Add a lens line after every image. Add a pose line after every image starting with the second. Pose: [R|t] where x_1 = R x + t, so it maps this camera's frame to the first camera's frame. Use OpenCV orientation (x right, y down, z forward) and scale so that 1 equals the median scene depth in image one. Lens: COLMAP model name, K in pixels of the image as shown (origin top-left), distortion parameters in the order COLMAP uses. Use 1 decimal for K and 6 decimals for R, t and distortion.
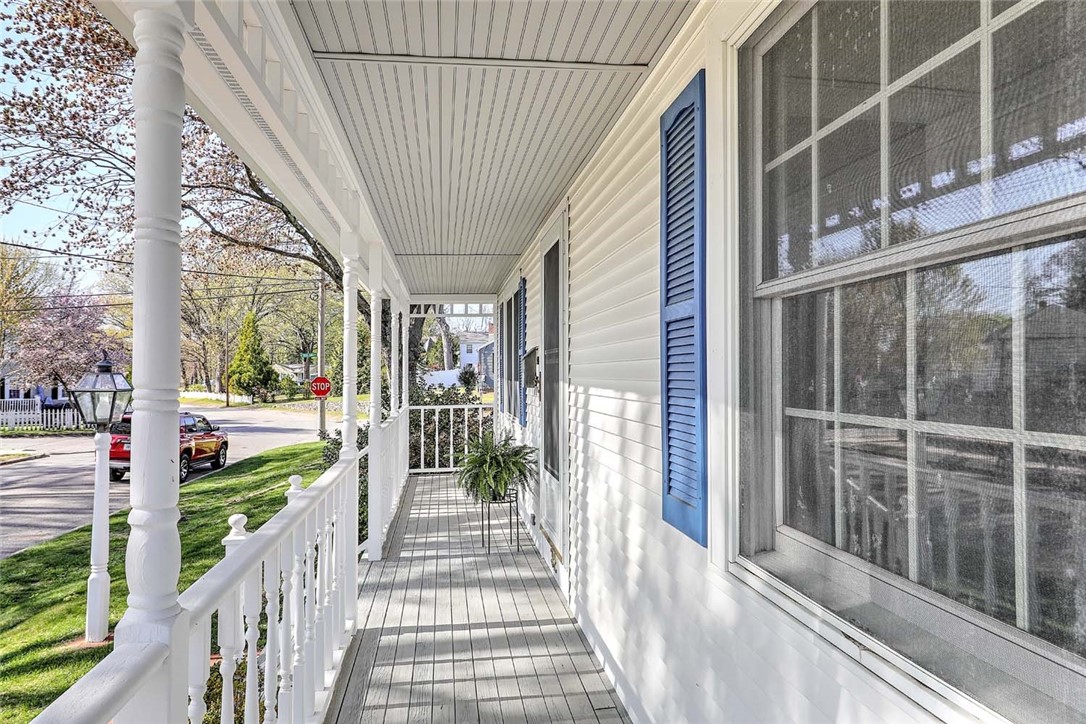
lens RADIAL K [[698.3, 0, 530.2], [0, 698.3, 362.8], [0, 0, 1]] dist [0.022463, 0.000131]
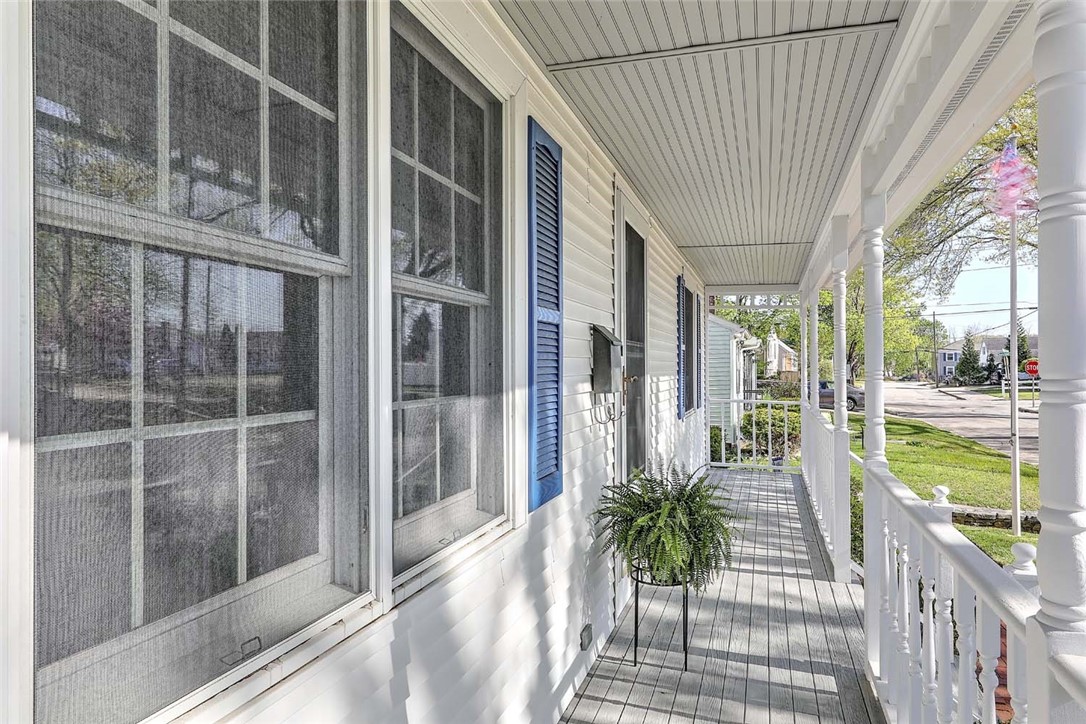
lens RADIAL K [[698.3, 0, 530.2], [0, 698.3, 362.8], [0, 0, 1]] dist [0.022463, 0.000131]
pose [[-0.900726, 0.012978, 0.434193, -0.274702], [0.005923, 0.999828, -0.017598, 0.020439], [-0.434346, -0.013279, -0.900648, 2.101416]]
